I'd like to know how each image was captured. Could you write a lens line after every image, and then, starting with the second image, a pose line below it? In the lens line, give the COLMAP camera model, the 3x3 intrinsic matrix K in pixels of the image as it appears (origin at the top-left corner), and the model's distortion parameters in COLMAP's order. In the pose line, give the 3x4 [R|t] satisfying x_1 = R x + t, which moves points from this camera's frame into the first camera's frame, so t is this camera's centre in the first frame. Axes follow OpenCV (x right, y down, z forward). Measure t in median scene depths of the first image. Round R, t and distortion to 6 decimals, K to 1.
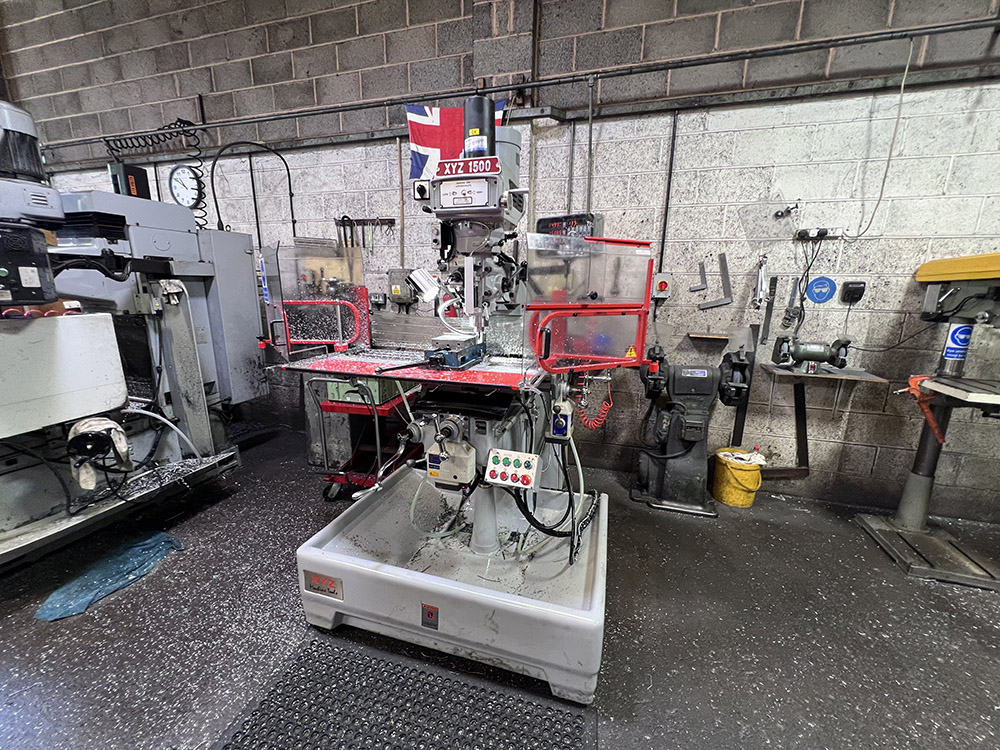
lens RADIAL K [[400.6, 0, 498.7], [0, 400.6, 374.9], [0, 0, 1]] dist [-0.000946, 0.000337]
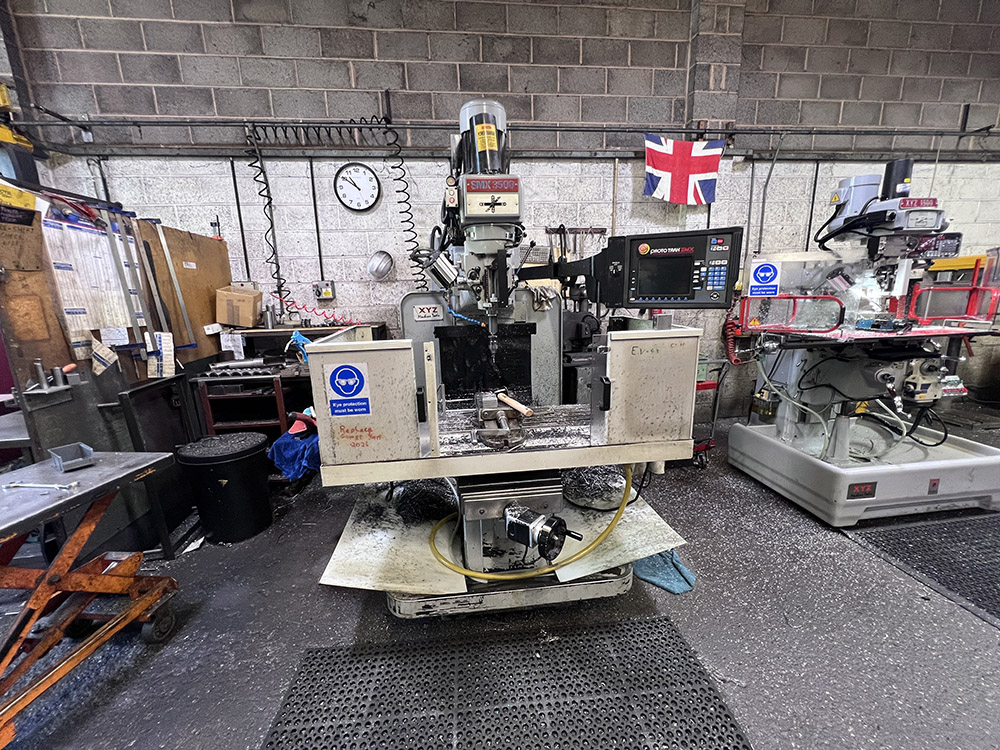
lens RADIAL K [[400.6, 0, 498.7], [0, 400.6, 374.9], [0, 0, 1]] dist [-0.000946, 0.000337]
pose [[0.916891, -0.121624, 0.380156, -1.152021], [0.126046, 0.991935, 0.013344, -0.034008], [-0.378713, 0.035682, 0.924826, 0.088640]]
